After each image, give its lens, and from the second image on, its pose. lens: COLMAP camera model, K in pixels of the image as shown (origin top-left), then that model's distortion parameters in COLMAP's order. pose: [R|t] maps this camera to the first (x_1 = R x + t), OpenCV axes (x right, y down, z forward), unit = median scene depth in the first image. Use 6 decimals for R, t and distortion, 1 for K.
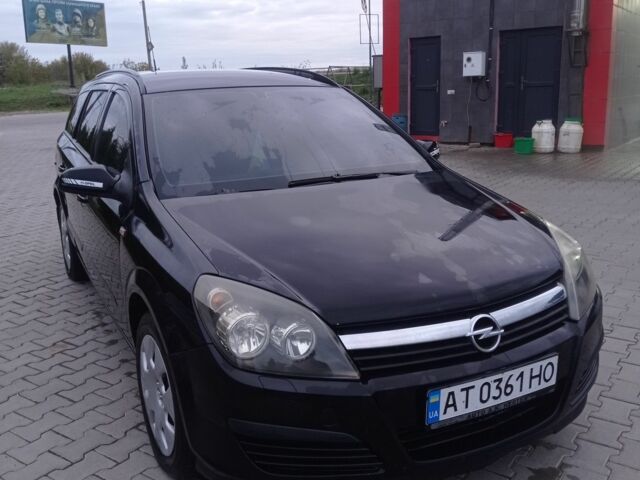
lens RADIAL K [[637.1, 0, 320.0], [0, 637.1, 240.0], [0, 0, 1]] dist [0.099272, -0.140239]
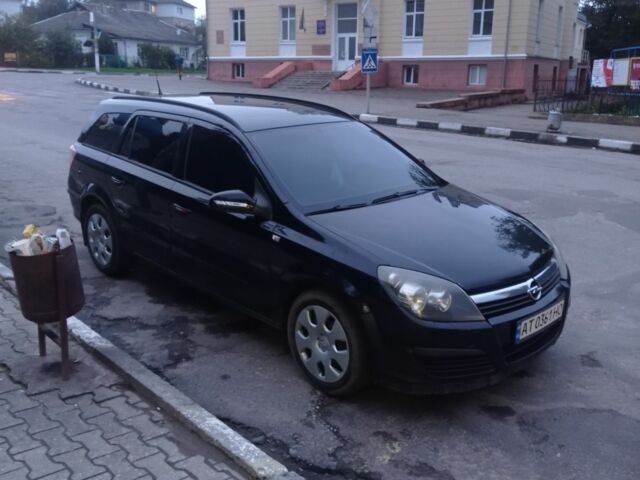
lens RADIAL K [[629.9, 0, 320.0], [0, 629.9, 240.0], [0, 0, 1]] dist [0.131349, -0.210151]
pose [[0.959486, -0.045241, 0.278101, -0.704624], [0.034437, 0.998455, 0.043613, -0.078593], [-0.279645, -0.032269, 0.959561, -0.460838]]
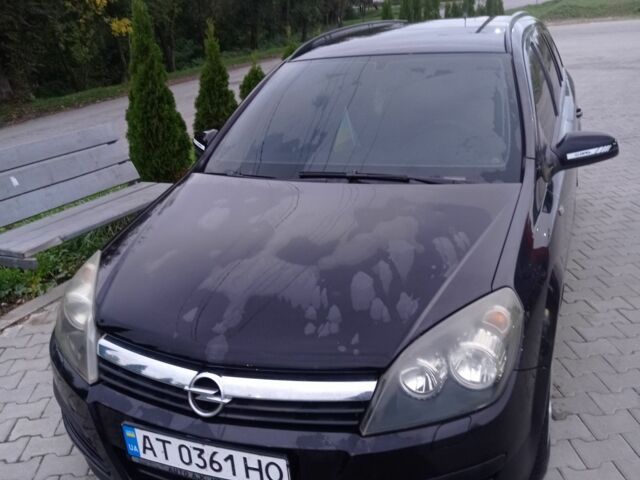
lens RADIAL K [[629.9, 0, 320.0], [0, 629.9, 240.0], [0, 0, 1]] dist [0.131349, -0.210151]
pose [[0.648059, 0.243034, -0.721772, 0.835245], [-0.137263, 0.969470, 0.203194, -0.232676], [0.749119, -0.032609, 0.661633, 0.482748]]
